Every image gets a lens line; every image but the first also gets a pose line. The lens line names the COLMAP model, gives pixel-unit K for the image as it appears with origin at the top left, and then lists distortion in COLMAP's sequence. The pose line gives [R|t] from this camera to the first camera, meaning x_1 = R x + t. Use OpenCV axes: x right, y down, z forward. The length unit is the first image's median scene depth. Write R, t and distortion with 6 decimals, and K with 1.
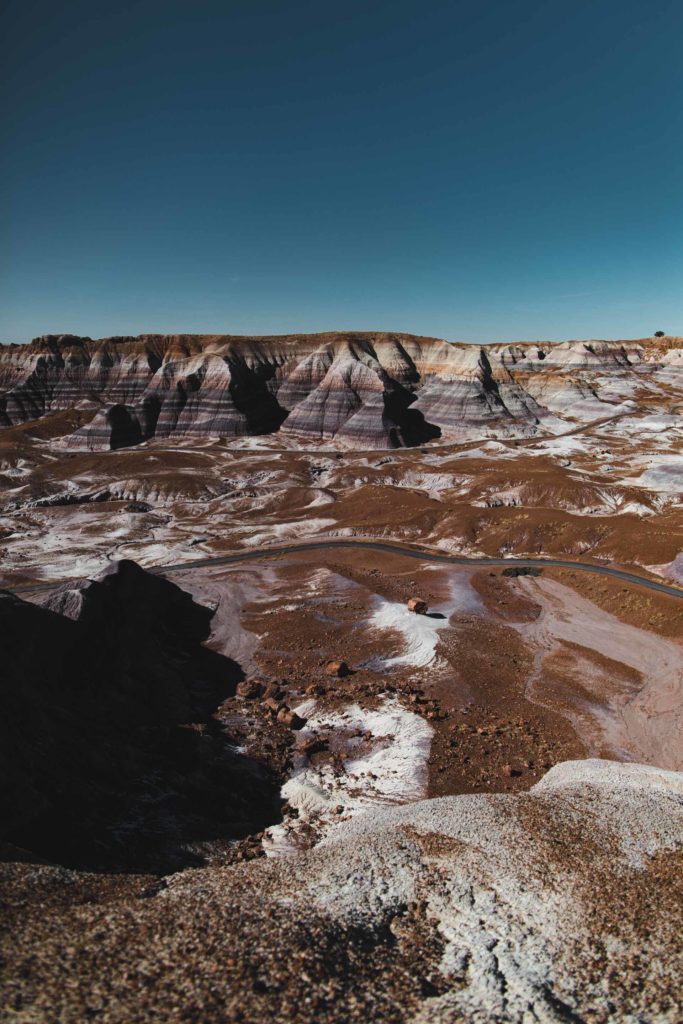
lens RADIAL K [[678.5, 0, 343.3], [0, 678.5, 501.9], [0, 0, 1]] dist [0.030505, -0.000048]
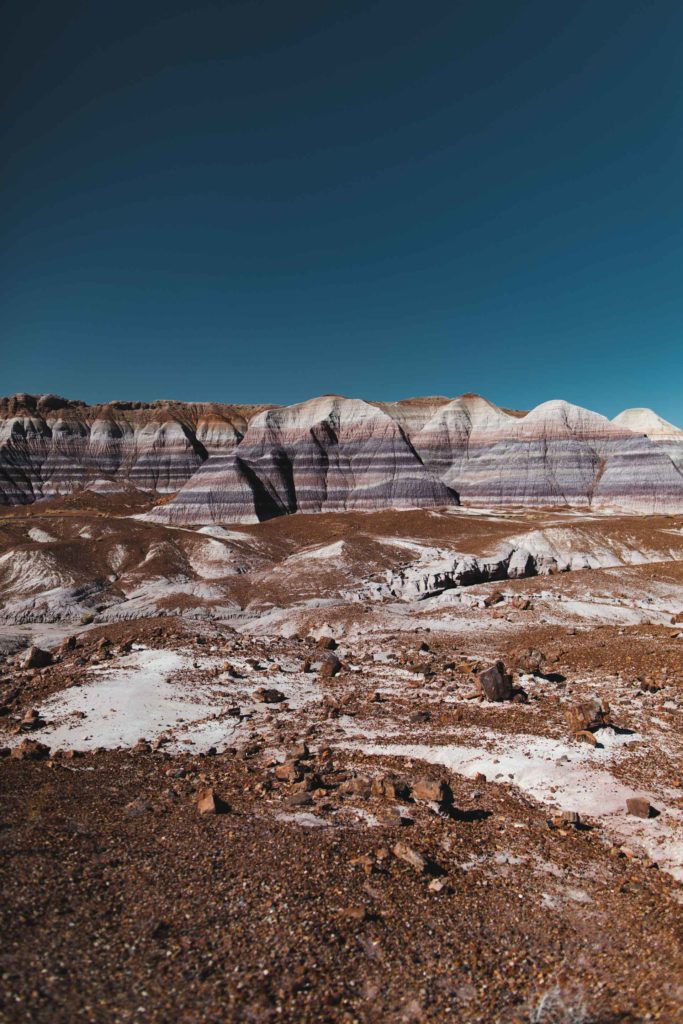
lens RADIAL K [[678.5, 0, 341.1], [0, 678.5, 510.7], [0, 0, 1]] dist [0.030505, -0.000048]
pose [[0.975400, -0.017459, 0.219748, -0.236492], [0.062083, 0.978265, -0.197847, 0.014269], [-0.211518, 0.206623, 0.955284, 0.277430]]
